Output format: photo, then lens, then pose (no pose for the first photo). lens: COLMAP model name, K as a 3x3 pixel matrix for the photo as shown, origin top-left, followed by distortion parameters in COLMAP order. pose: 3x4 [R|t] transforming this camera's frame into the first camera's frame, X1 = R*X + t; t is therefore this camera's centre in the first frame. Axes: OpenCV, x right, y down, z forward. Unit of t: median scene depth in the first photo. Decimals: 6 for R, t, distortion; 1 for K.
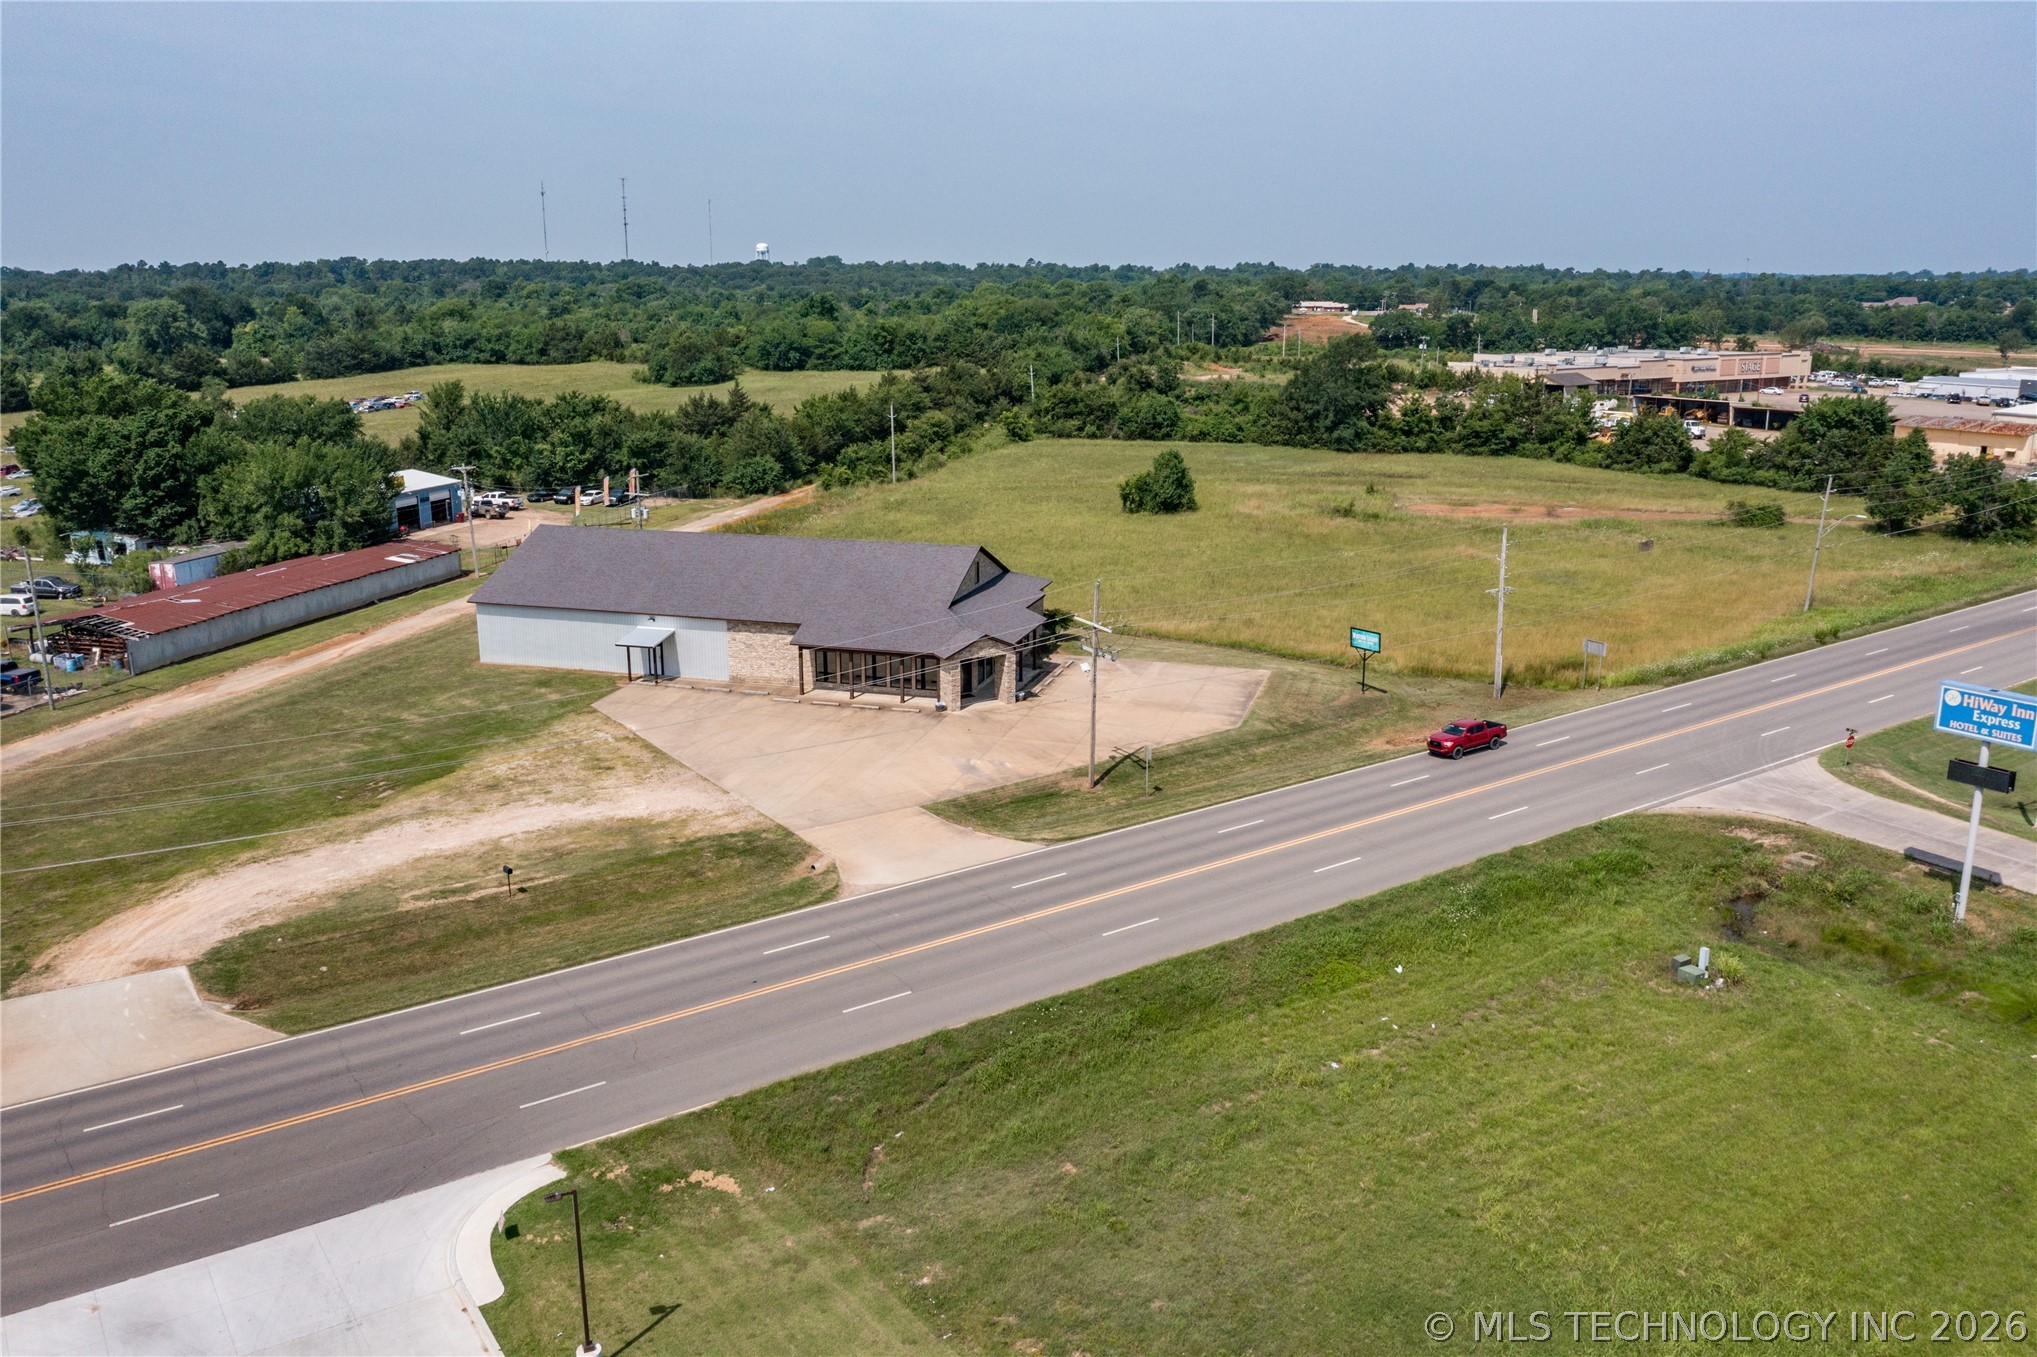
lens RADIAL K [[1602.5, 0, 1020.7], [0, 1602.5, 621.5], [0, 0, 1]] dist [-0.035483, -0.001714]
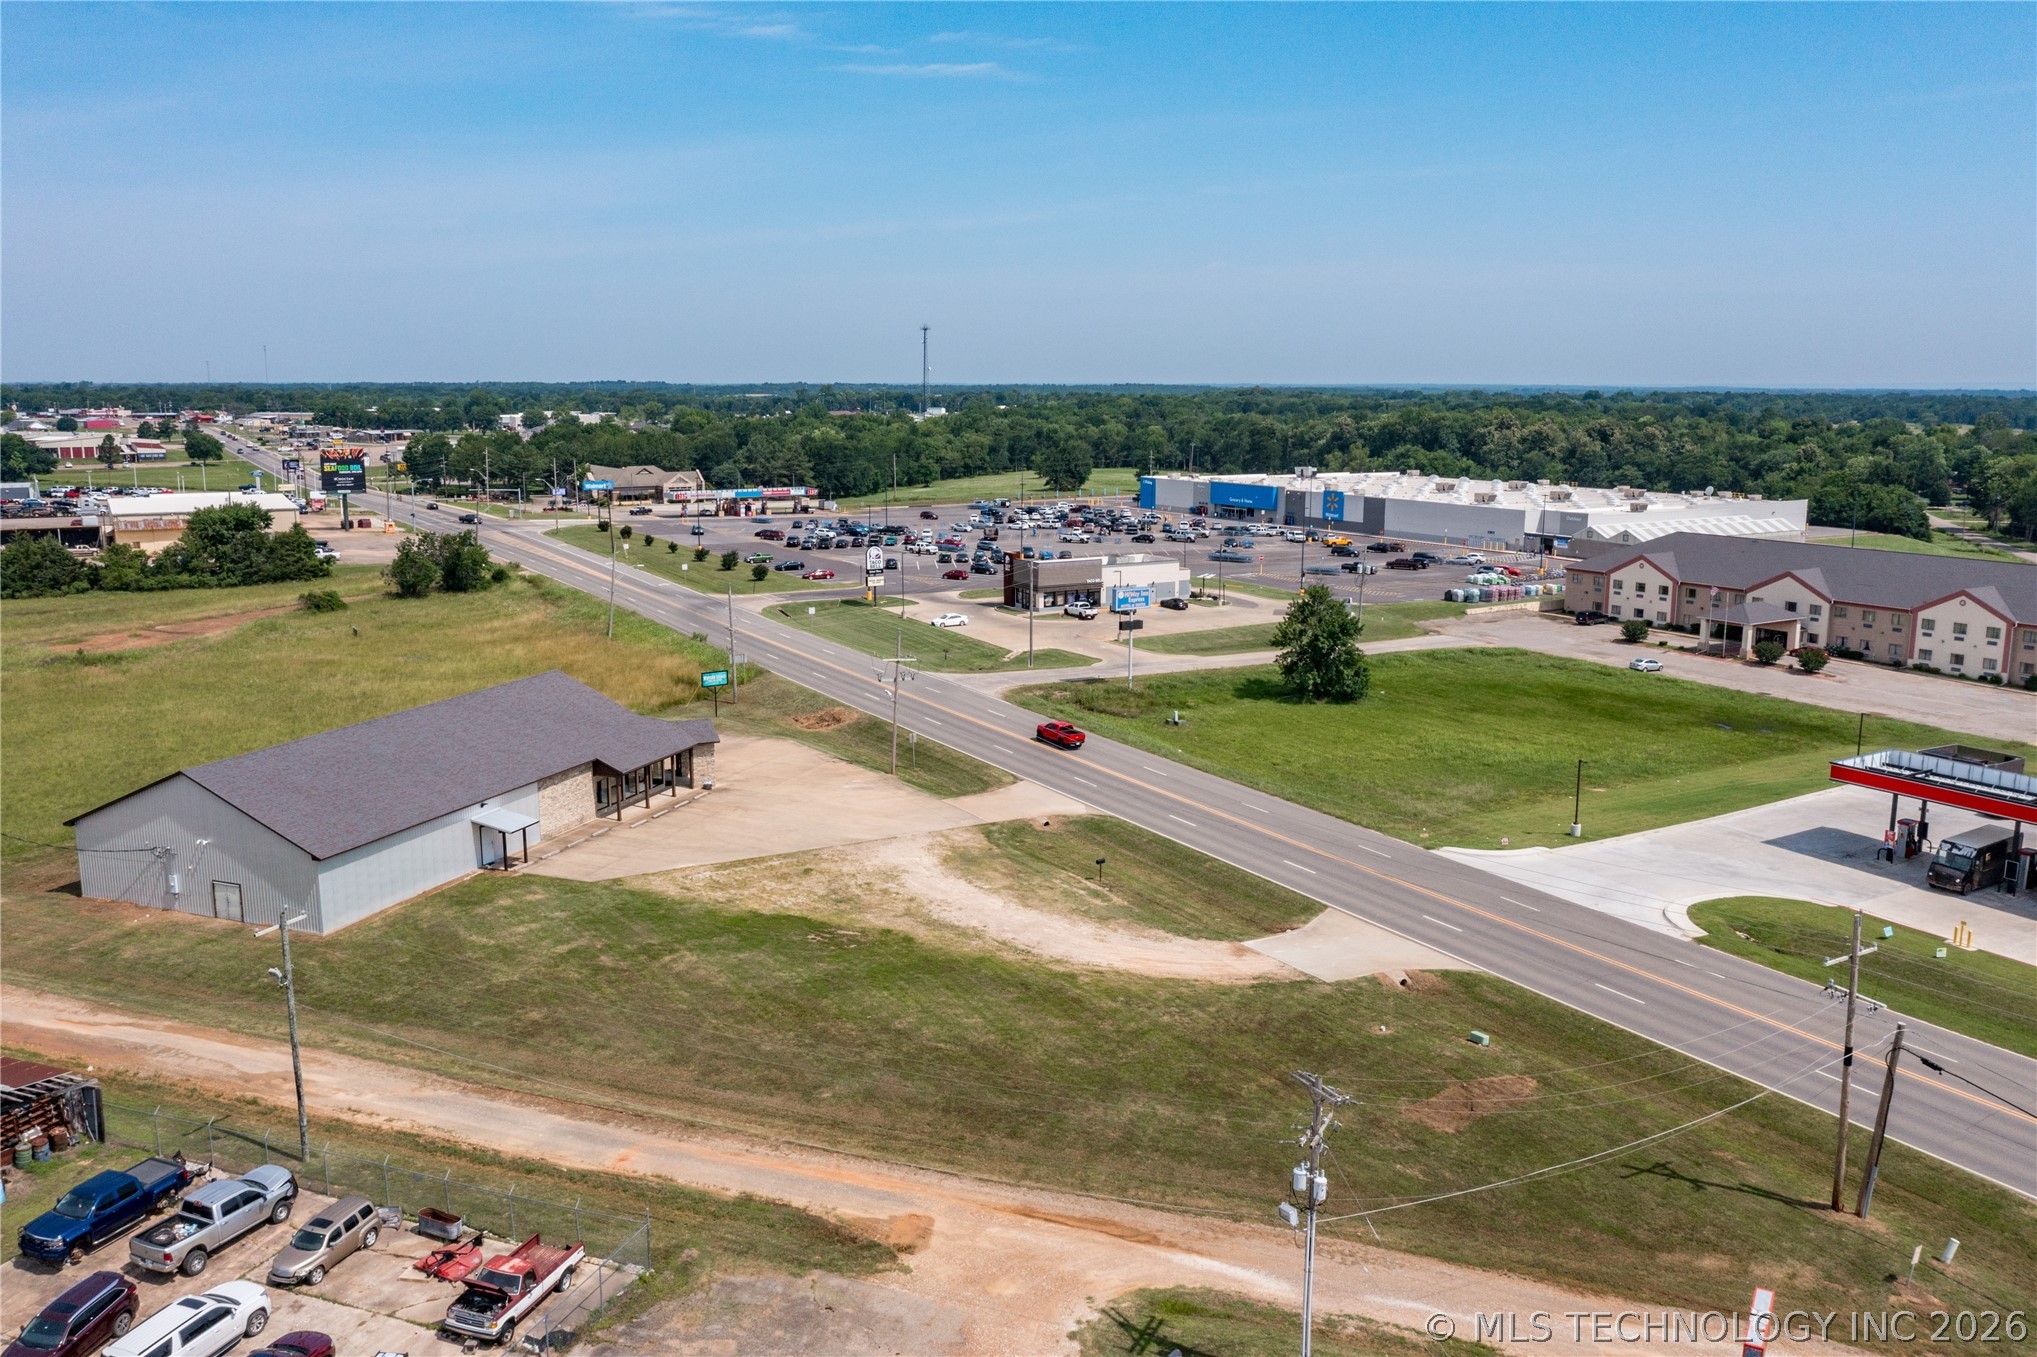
lens RADIAL K [[1602.5, 0, 1020.7], [0, 1602.5, 621.5], [0, 0, 1]] dist [-0.035483, -0.001714]
pose [[0.061057, -0.146578, 0.987313, -1.369390], [0.206985, 0.969516, 0.131135, -0.198178], [-0.976437, 0.196353, 0.089535, 0.745729]]
